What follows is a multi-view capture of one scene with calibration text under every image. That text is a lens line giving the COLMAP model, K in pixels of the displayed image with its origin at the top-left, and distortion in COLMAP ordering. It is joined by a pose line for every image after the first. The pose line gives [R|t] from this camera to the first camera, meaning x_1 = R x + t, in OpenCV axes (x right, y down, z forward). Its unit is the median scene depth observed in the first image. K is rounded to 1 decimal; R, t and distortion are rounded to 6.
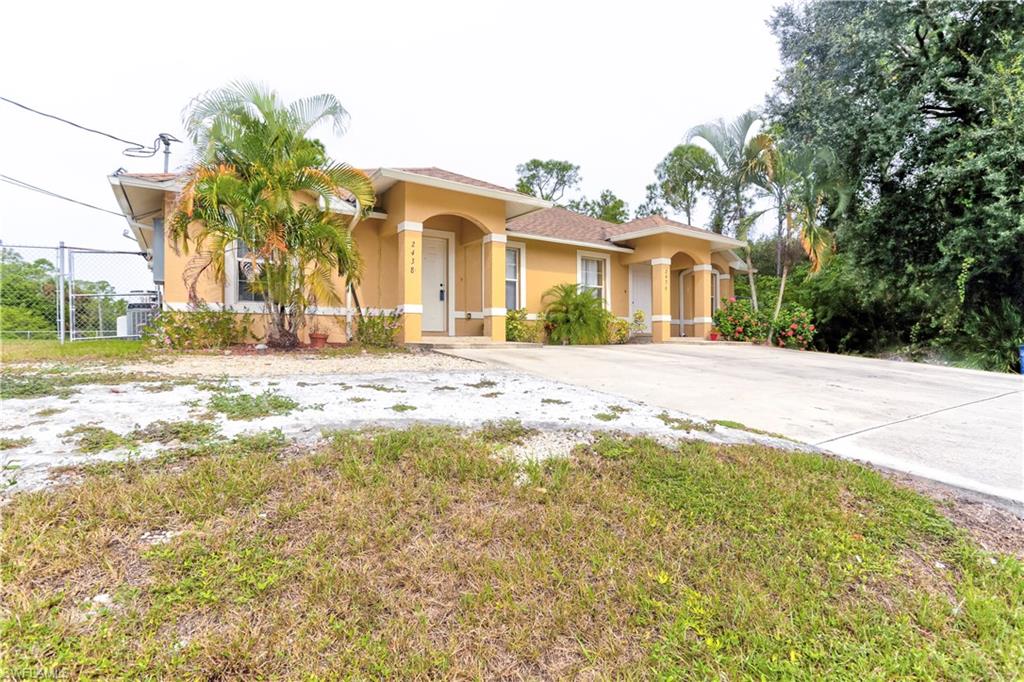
lens RADIAL K [[497.9, 0, 512.9], [0, 497.9, 338.8], [0, 0, 1]] dist [-0.038634, 0.015661]
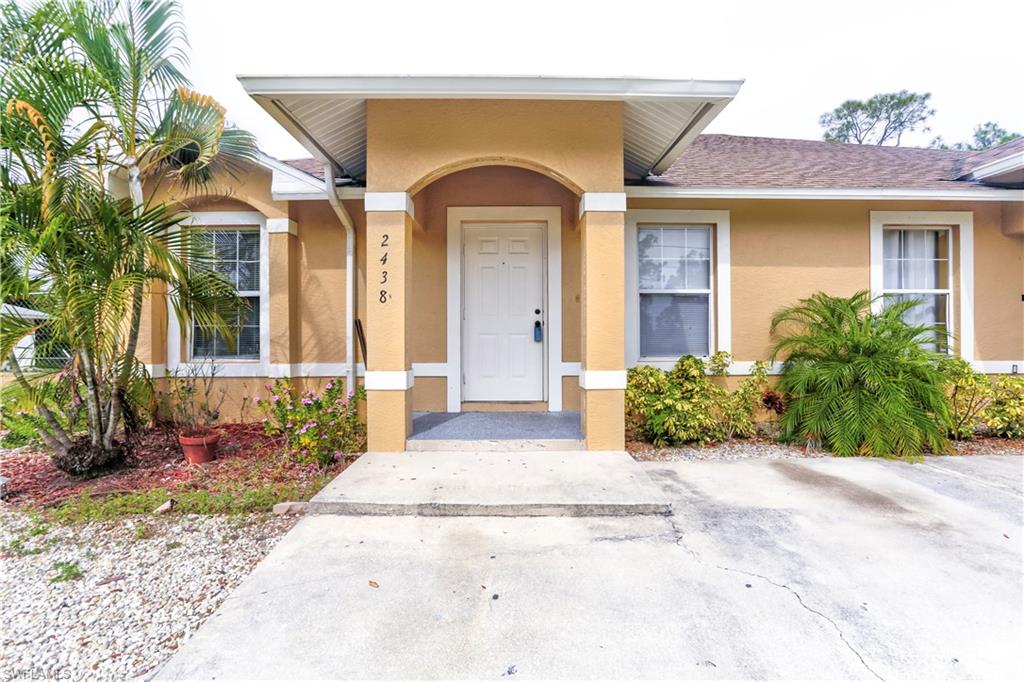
lens RADIAL K [[497.9, 0, 512.9], [0, 497.9, 338.8], [0, 0, 1]] dist [-0.038634, 0.015661]
pose [[0.830686, 0.000850, -0.556741, 0.103297], [0.000443, 0.999998, 0.002188, -0.065414], [0.556742, -0.002064, 0.830683, 0.446502]]
